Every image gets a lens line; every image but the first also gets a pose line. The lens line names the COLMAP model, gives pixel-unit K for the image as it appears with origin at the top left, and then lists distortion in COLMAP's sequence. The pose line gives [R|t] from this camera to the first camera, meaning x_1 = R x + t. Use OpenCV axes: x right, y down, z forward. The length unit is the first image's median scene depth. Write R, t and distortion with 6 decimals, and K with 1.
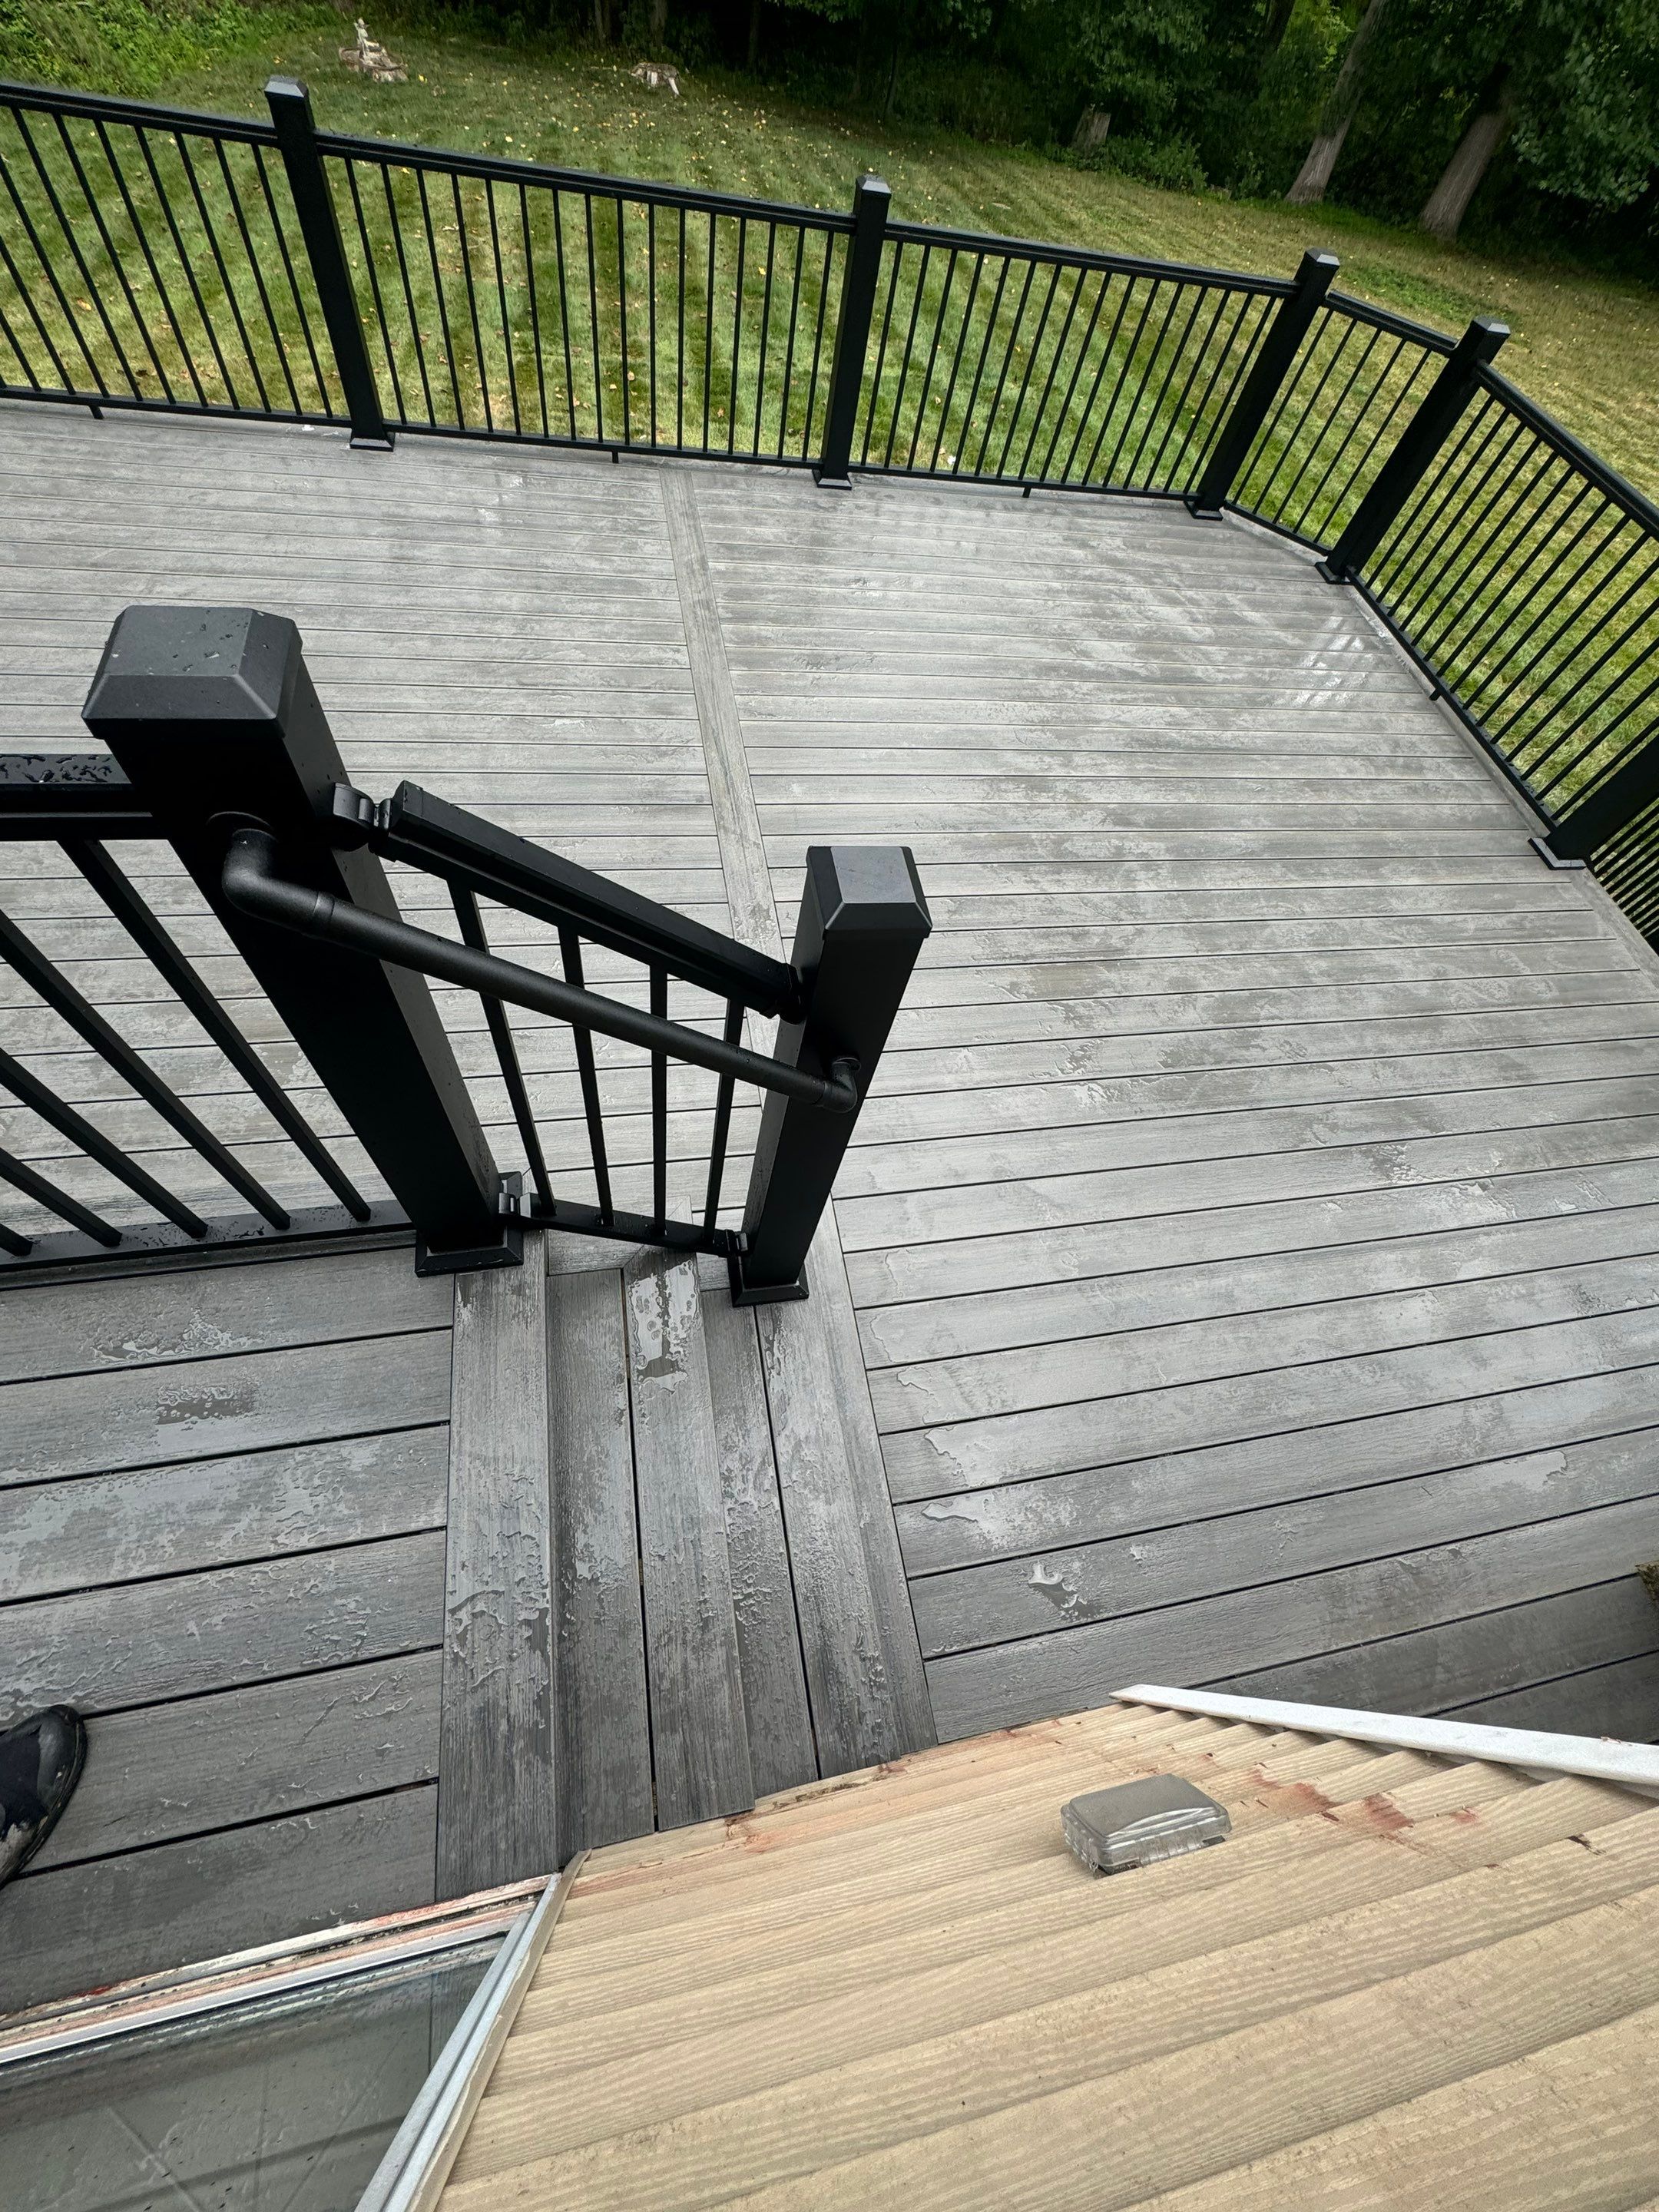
lens RADIAL K [[879.8, 0, 831.7], [0, 879.8, 1107.0], [0, 0, 1]] dist [-0.003929, 0.000448]
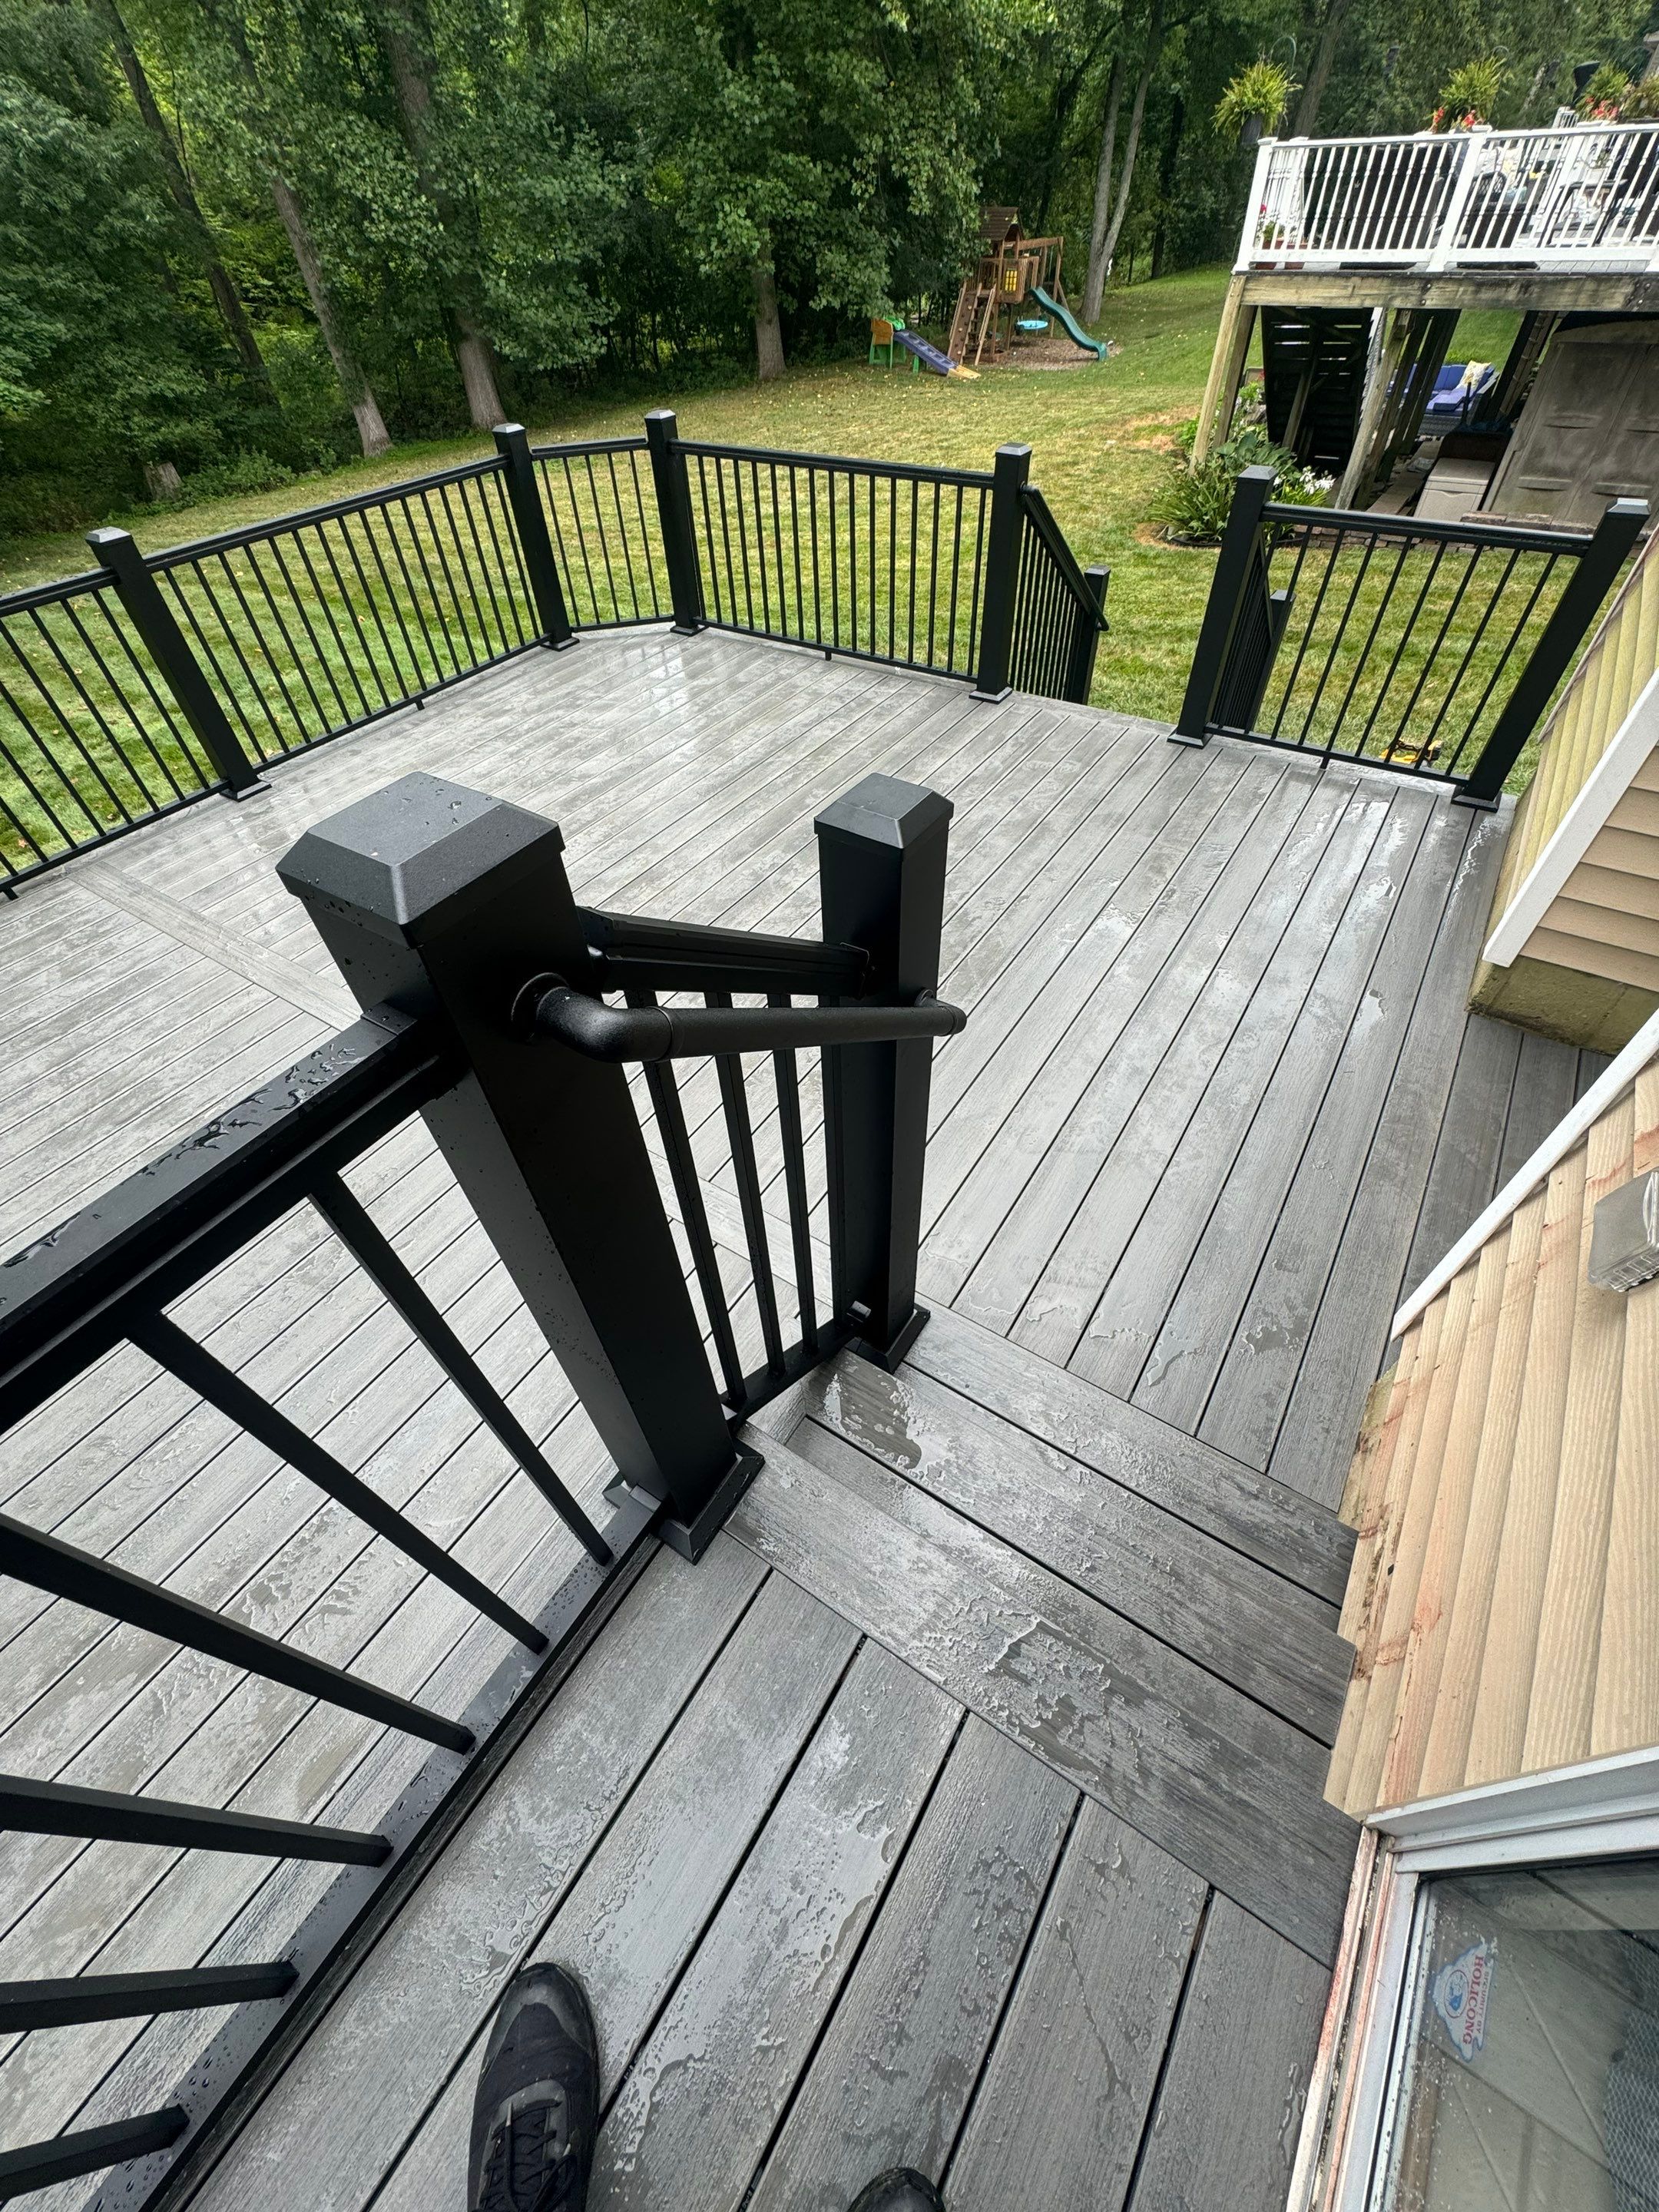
lens RADIAL K [[879.8, 0, 831.7], [0, 879.8, 1107.0], [0, 0, 1]] dist [-0.003929, 0.000448]
pose [[0.673655, -0.645860, 0.359240, -0.133363], [0.694929, 0.719002, -0.010488, -0.006447], [-0.251521, 0.256711, 0.933186, 0.027103]]
